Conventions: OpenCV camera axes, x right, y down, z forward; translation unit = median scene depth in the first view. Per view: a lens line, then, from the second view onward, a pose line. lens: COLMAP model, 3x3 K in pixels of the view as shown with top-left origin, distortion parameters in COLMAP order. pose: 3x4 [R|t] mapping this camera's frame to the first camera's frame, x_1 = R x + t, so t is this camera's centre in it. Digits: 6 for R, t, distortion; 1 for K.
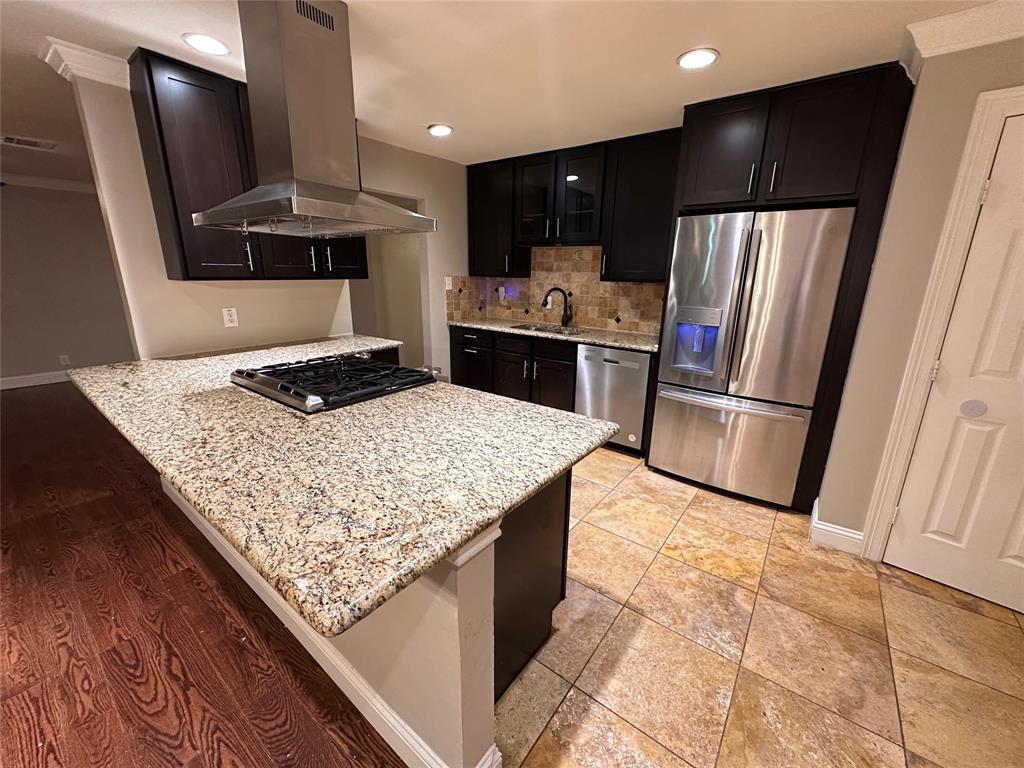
lens RADIAL K [[409.7, 0, 511.6], [0, 409.7, 386.3], [0, 0, 1]] dist [-0.003496, 0.000072]
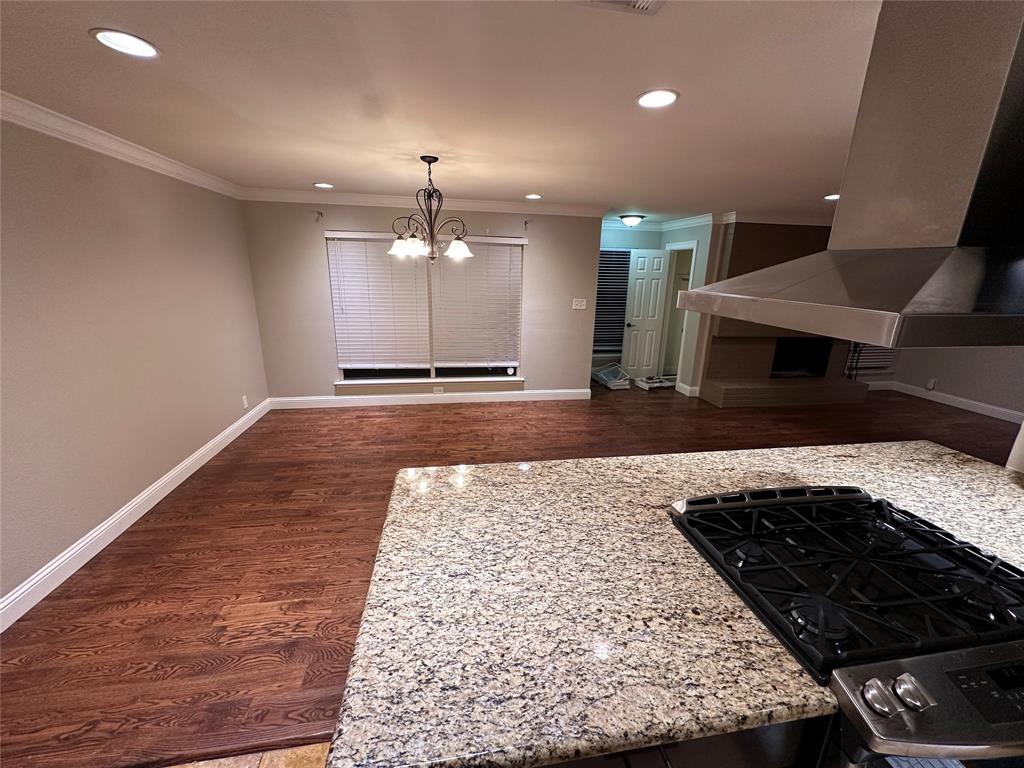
lens RADIAL K [[409.7, 0, 515.1], [0, 409.7, 383.4], [0, 0, 1]] dist [-0.003496, 0.000072]
pose [[-0.681806, 0.168476, -0.711868, 0.191927], [-0.222809, 0.879057, 0.421444, -0.274241], [0.696775, 0.445954, -0.561809, 0.632213]]
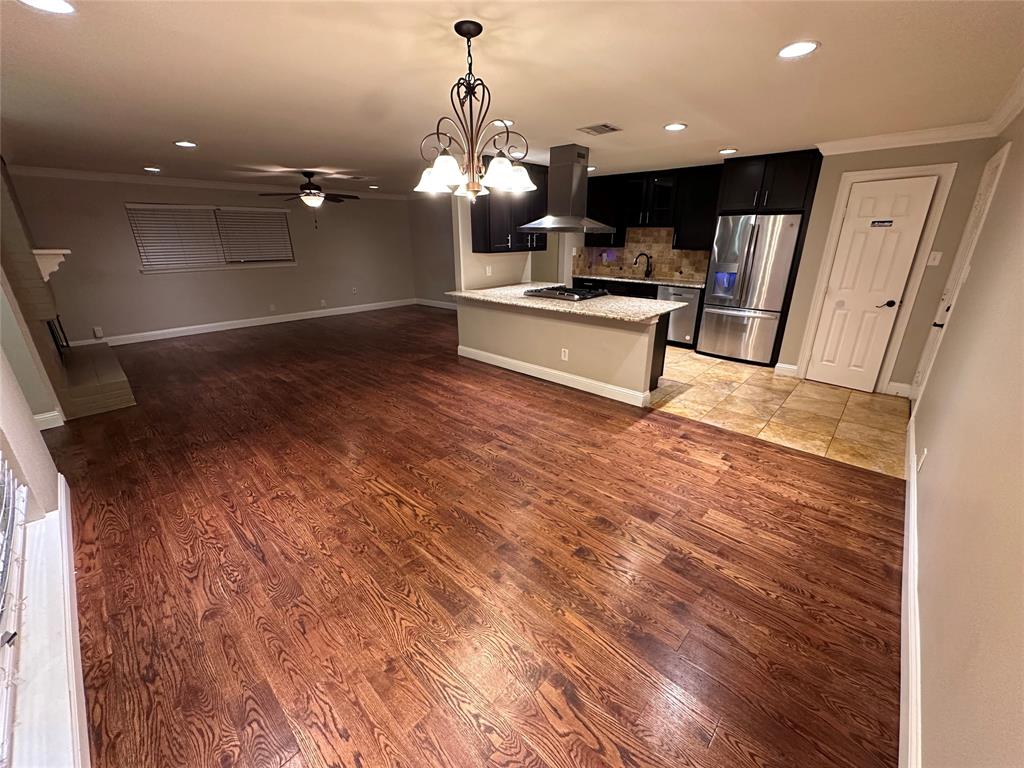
lens RADIAL K [[409.7, 0, 511.2], [0, 409.7, 384.1], [0, 0, 1]] dist [-0.003496, 0.000072]
pose [[0.994962, 0.016799, -0.098840, -0.361591], [-0.009101, 0.996925, 0.077829, 0.236764], [0.099843, -0.076538, 0.992055, -1.072661]]
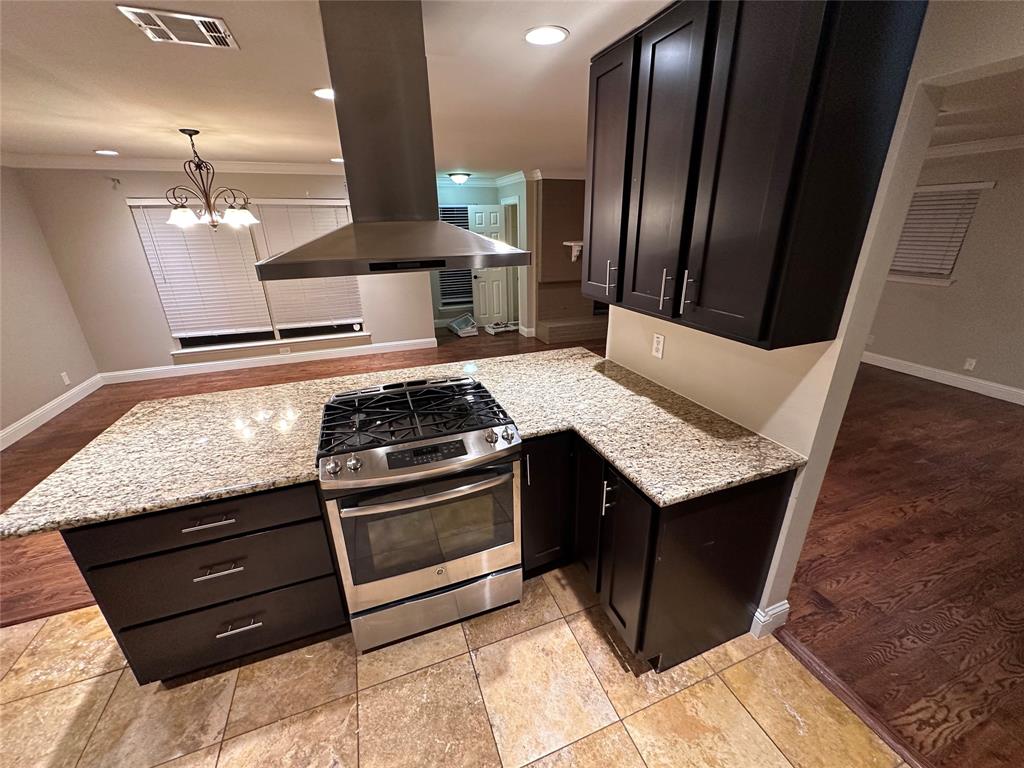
lens RADIAL K [[409.7, 0, 515.6], [0, 409.7, 383.4], [0, 0, 1]] dist [-0.003496, 0.000072]
pose [[-0.528909, 0.303639, -0.792501, 0.127654], [-0.216741, 0.854513, 0.472049, -0.421859], [0.820536, 0.421439, -0.386149, 1.101435]]
